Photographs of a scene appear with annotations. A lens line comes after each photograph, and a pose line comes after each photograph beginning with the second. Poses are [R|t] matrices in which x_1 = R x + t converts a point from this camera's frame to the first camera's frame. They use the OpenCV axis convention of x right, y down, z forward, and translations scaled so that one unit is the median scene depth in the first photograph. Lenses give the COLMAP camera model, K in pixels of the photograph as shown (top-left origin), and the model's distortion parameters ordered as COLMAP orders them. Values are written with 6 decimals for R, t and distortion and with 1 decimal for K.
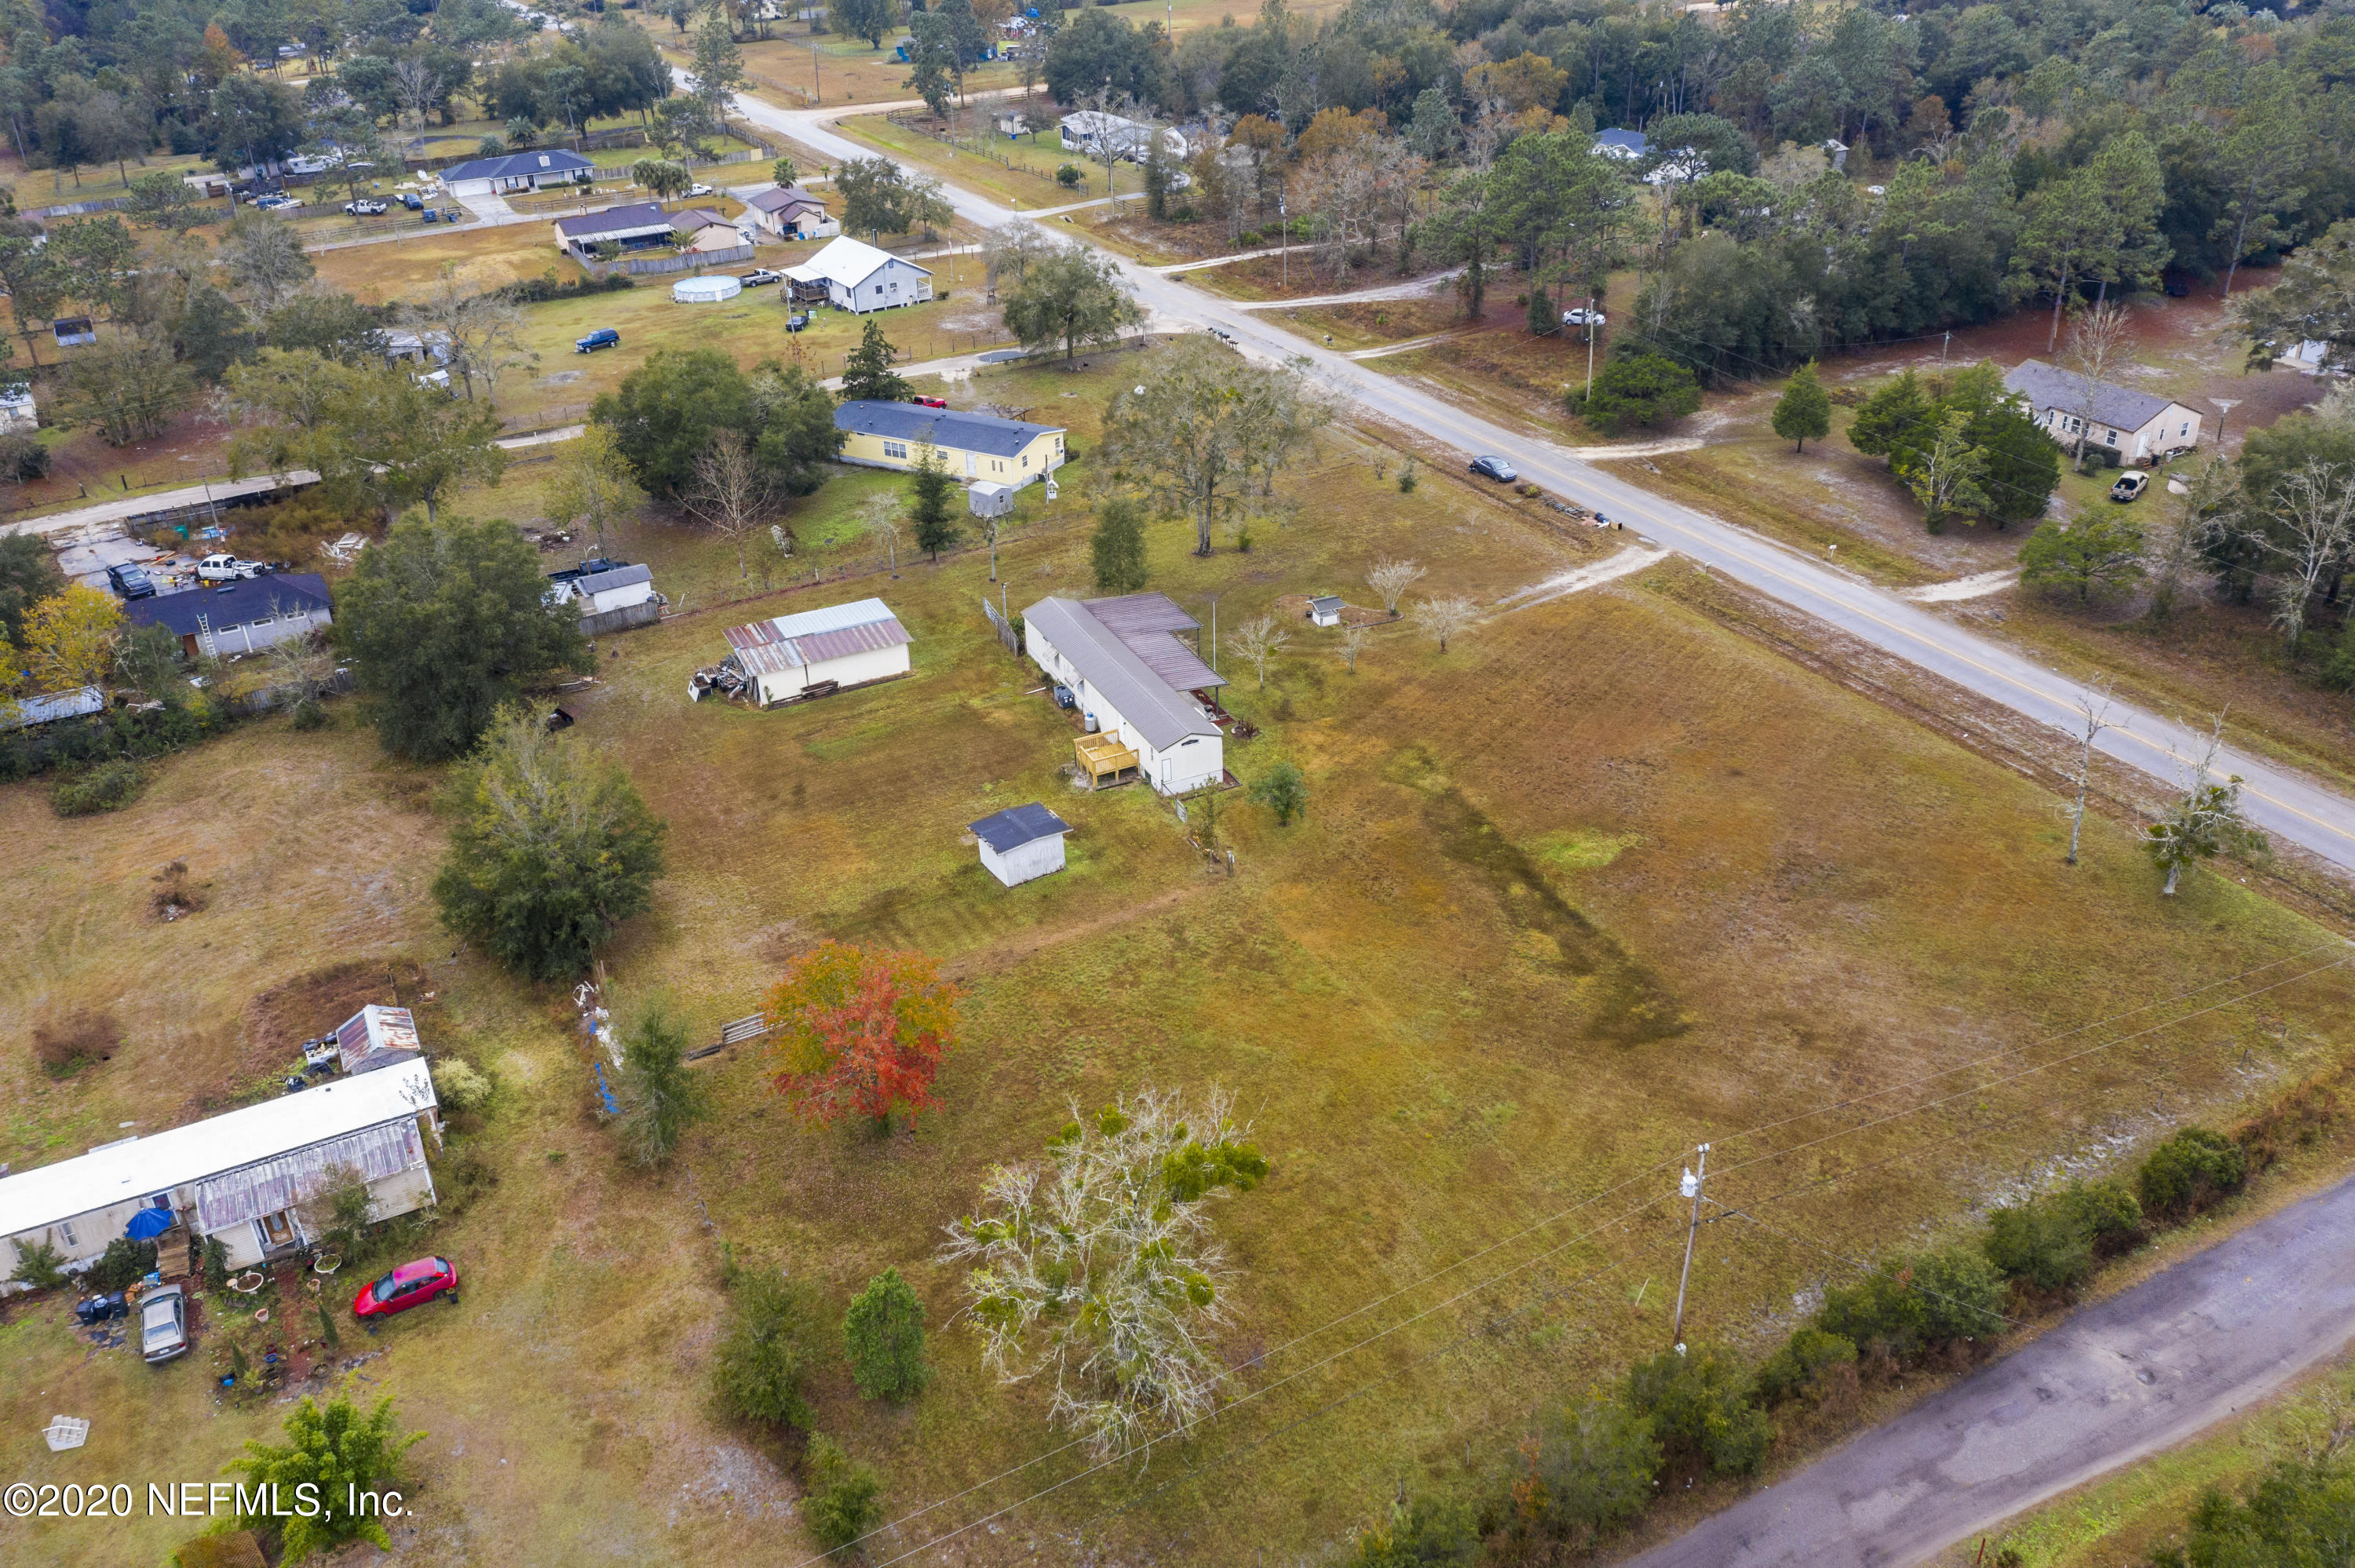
lens RADIAL K [[1868.7, 0, 1179.5], [0, 1868.7, 769.6], [0, 0, 1]] dist [-0.021325, 0.010309]
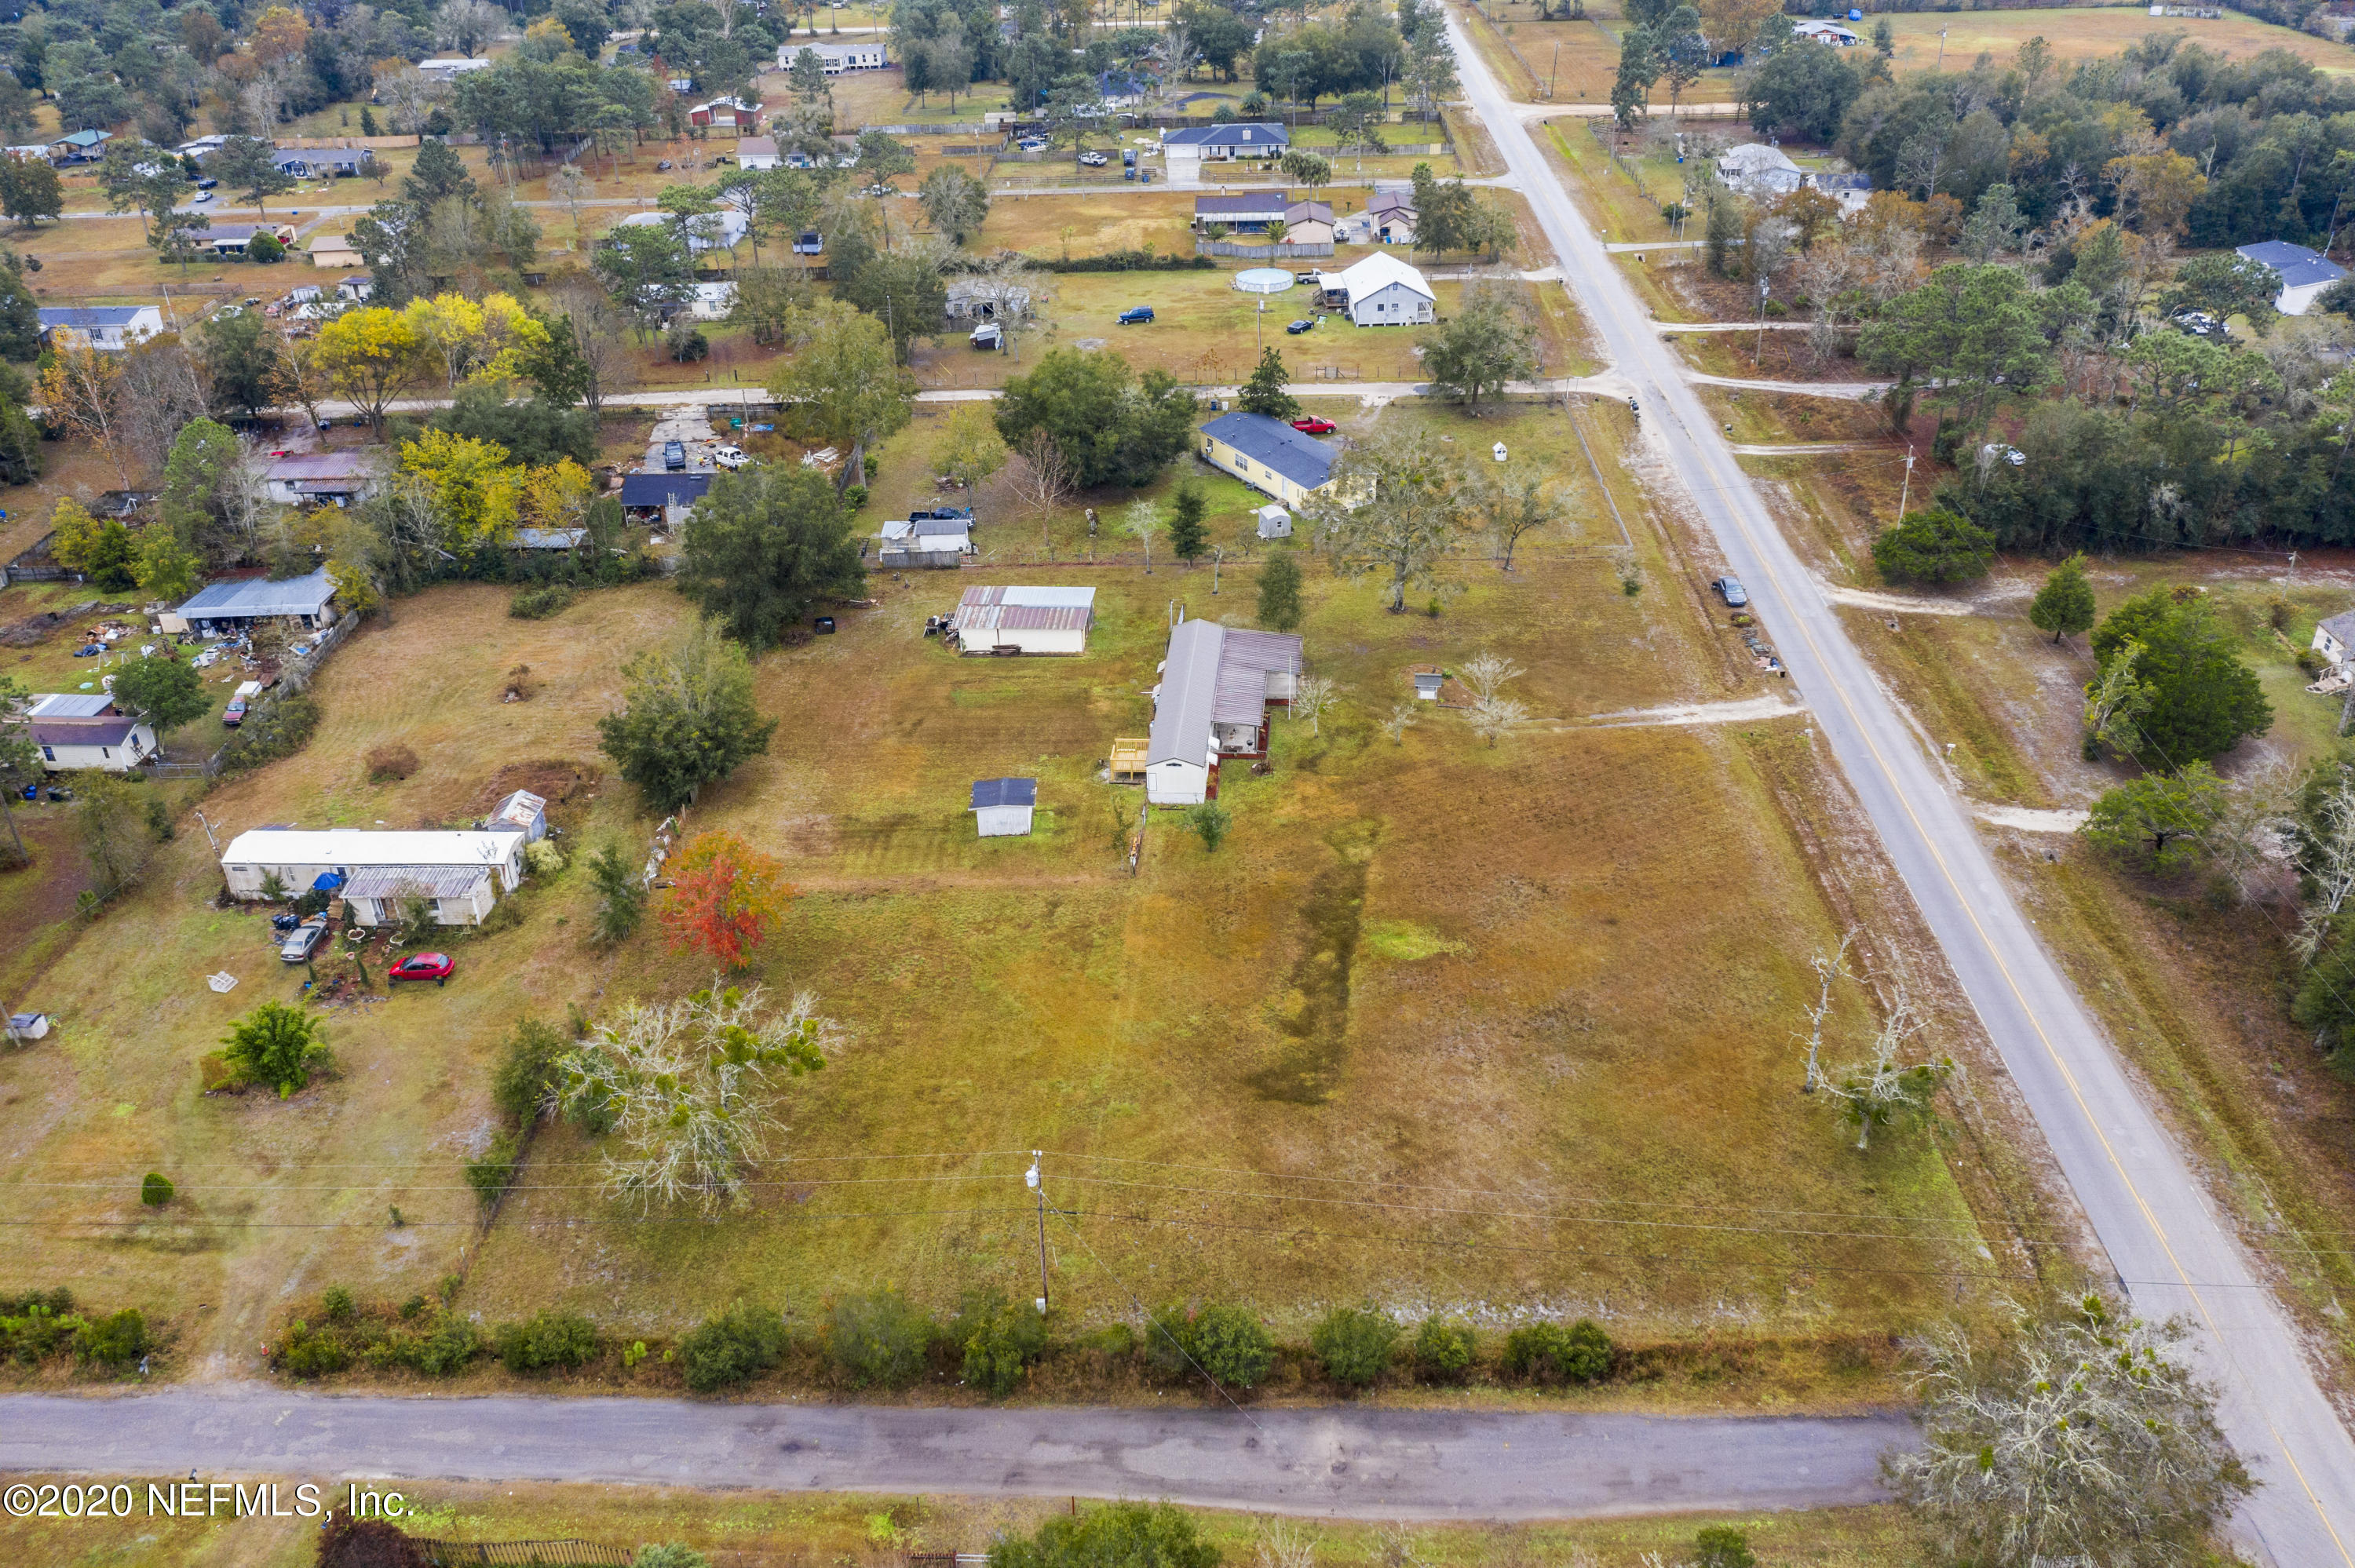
lens RADIAL K [[1868.7, 0, 1179.5], [0, 1868.7, 769.6], [0, 0, 1]] dist [-0.021325, 0.010309]
pose [[0.866900, 0.259360, -0.425696, 0.462325], [-0.241720, 0.965581, 0.096046, -0.113350], [0.435955, 0.019637, 0.899754, -0.082088]]
